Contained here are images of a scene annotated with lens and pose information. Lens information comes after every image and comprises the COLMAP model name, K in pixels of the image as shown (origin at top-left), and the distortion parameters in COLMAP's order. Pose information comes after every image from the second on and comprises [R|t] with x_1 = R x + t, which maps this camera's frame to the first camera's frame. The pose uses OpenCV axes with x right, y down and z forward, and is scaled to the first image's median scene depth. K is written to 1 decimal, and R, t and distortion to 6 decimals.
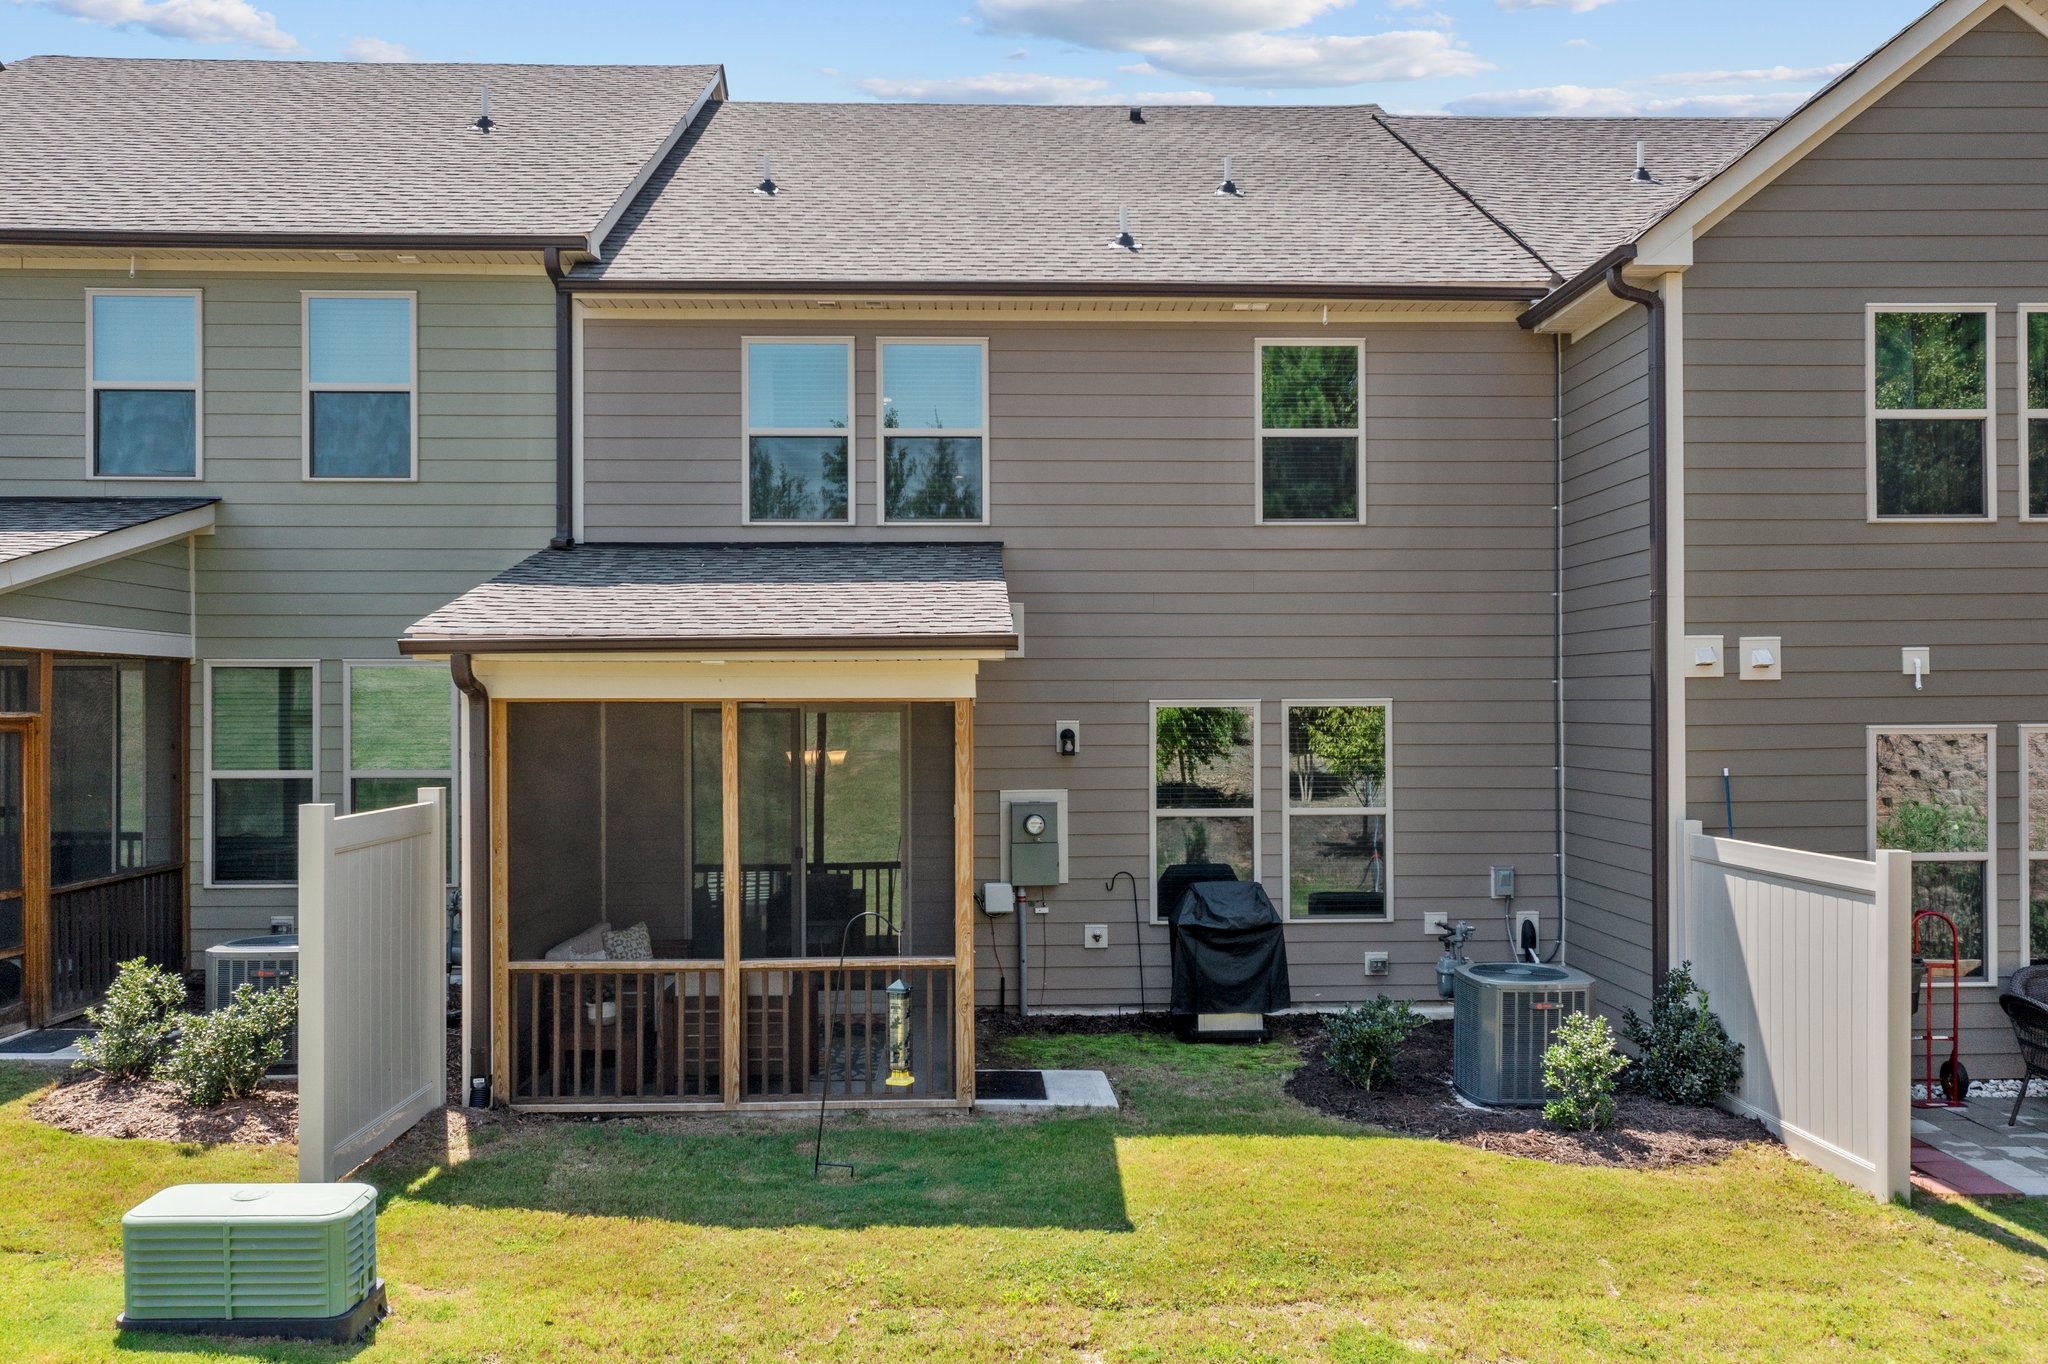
lens RADIAL K [[1587.1, 0, 1024.0], [0, 1587.1, 682.0], [0, 0, 1]] dist [-0.006746, 0.008233]
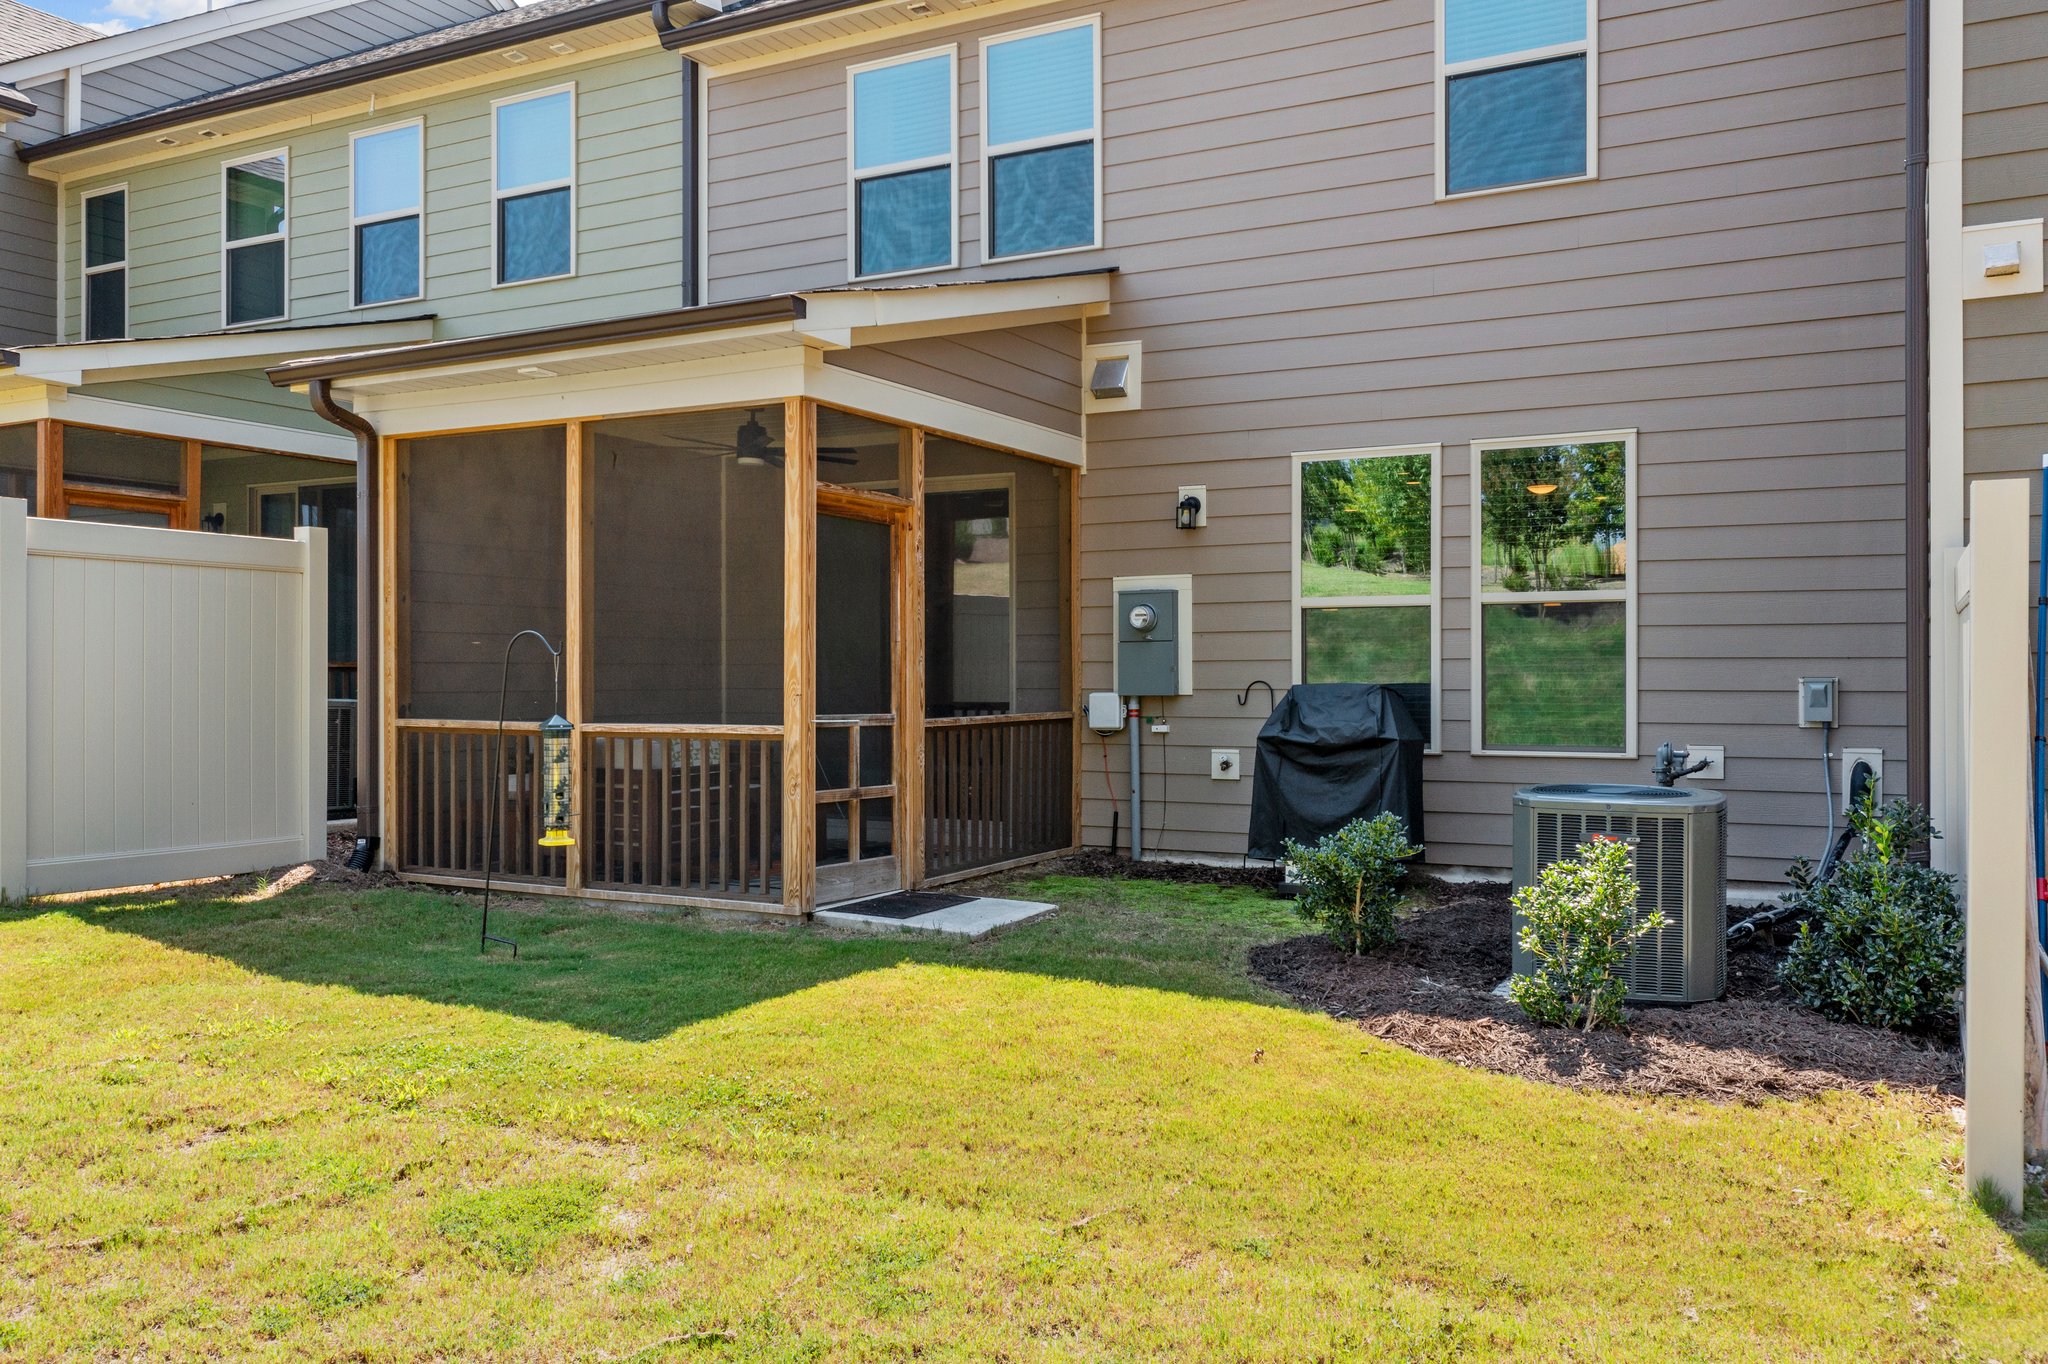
lens RADIAL K [[1603.2, 0, 1022.7], [0, 1603.2, 661.0], [0, 0, 1]] dist [-0.008755, 0.002109]
pose [[0.868293, 0.001954, -0.496048, 0.371726], [0.004814, 0.999912, 0.012366, 0.107785], [0.496028, -0.013125, 0.868207, 0.298640]]
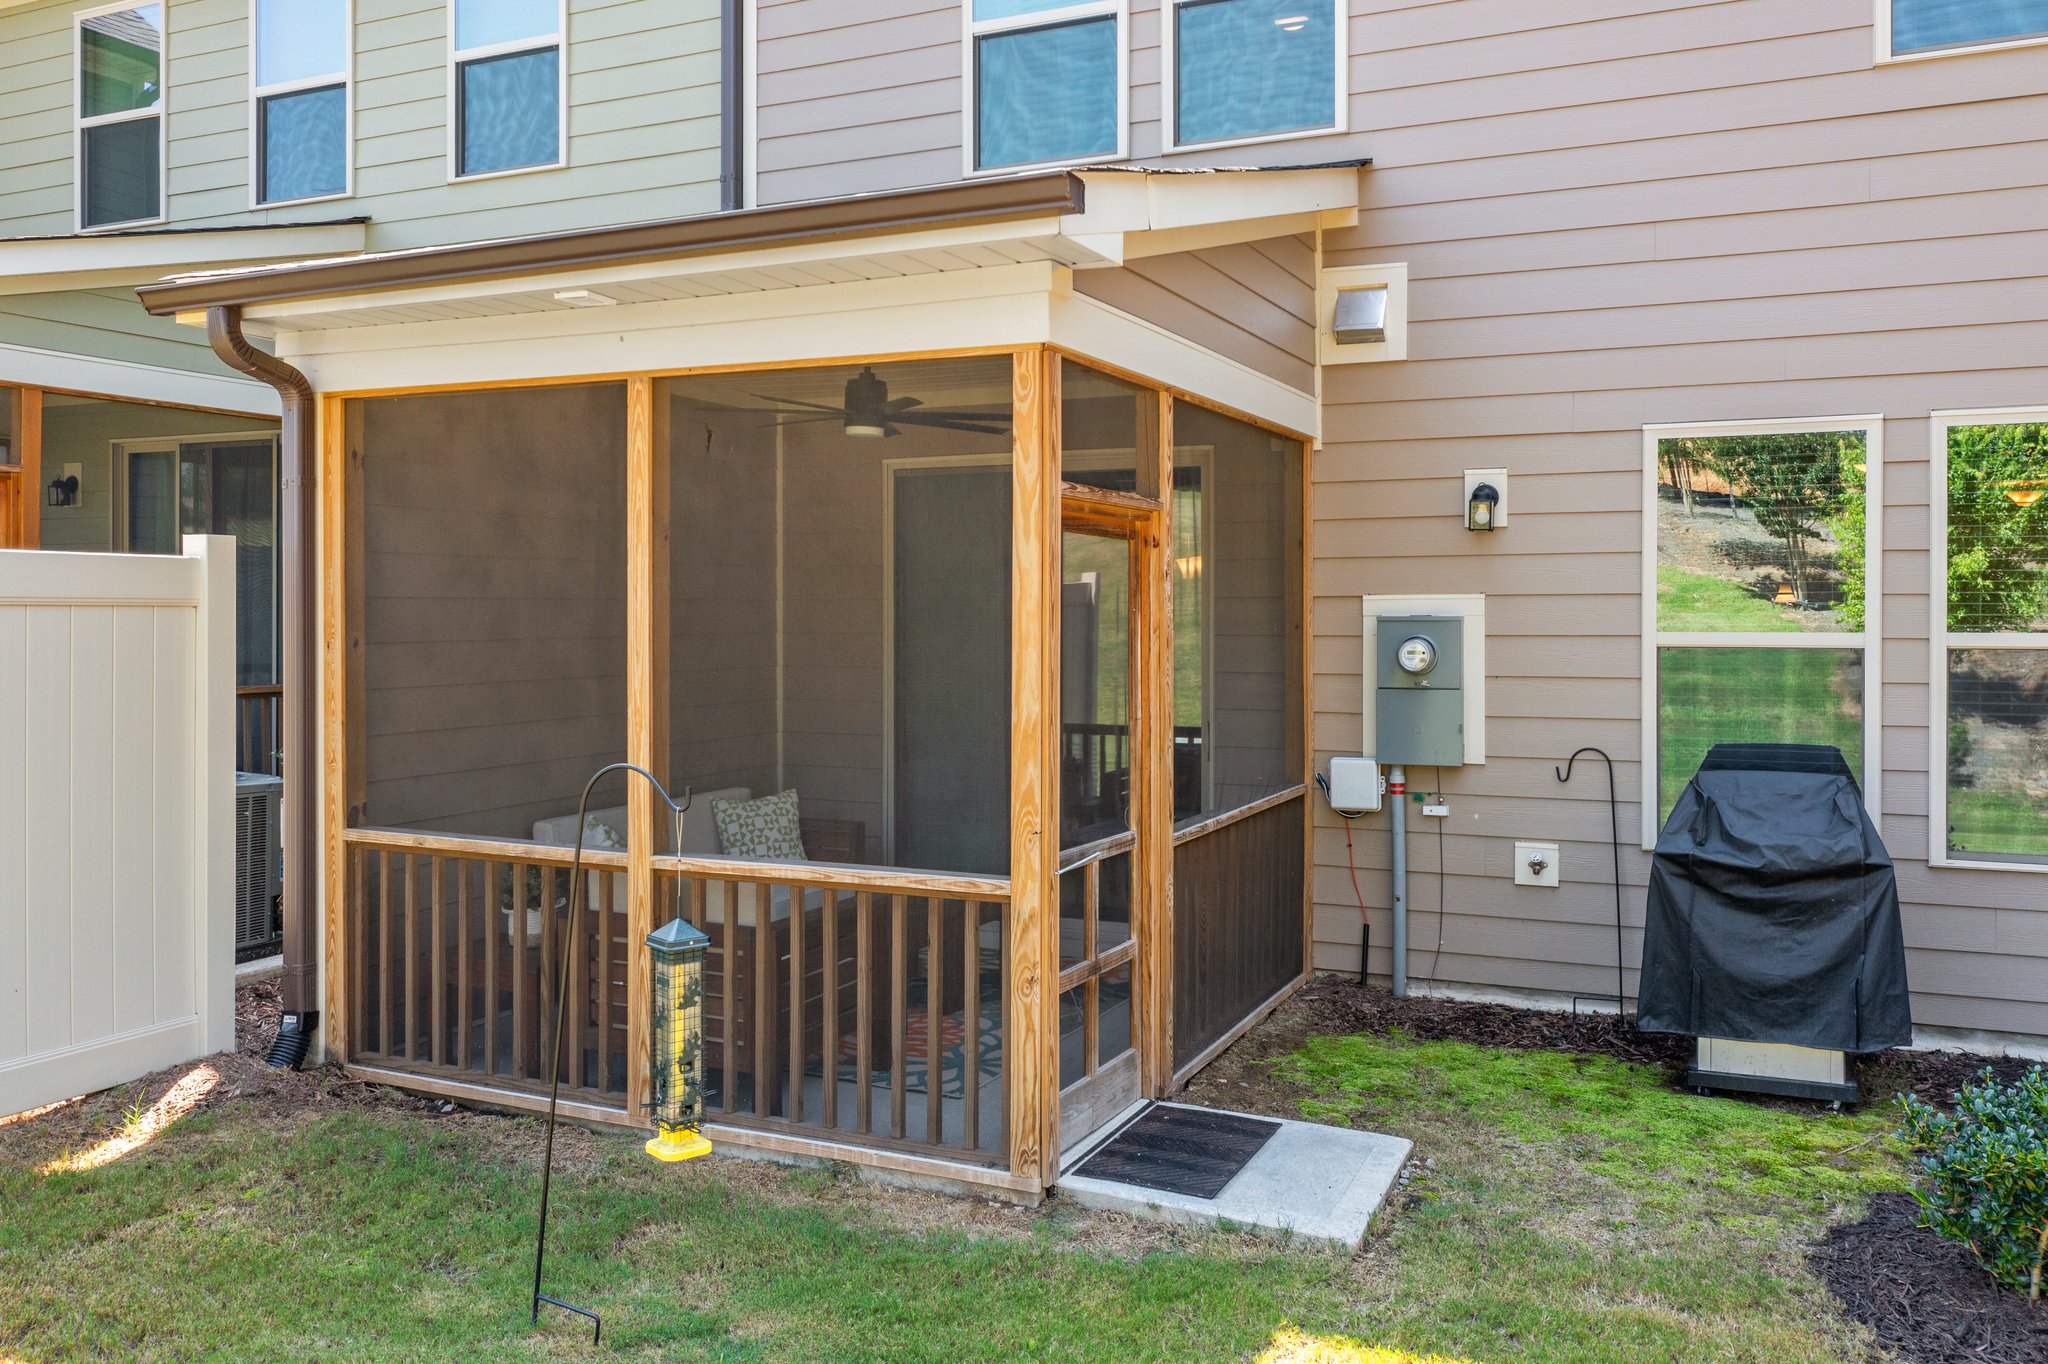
lens RADIAL K [[1641.7, 0, 1028.0], [0, 1641.7, 605.5], [0, 0, 1]] dist [0.000040, 0.000130]
pose [[0.895060, 0.005206, -0.445915, 0.150491], [0.003015, 0.999838, 0.017725, 0.065929], [0.445936, -0.017209, 0.894900, 0.452814]]
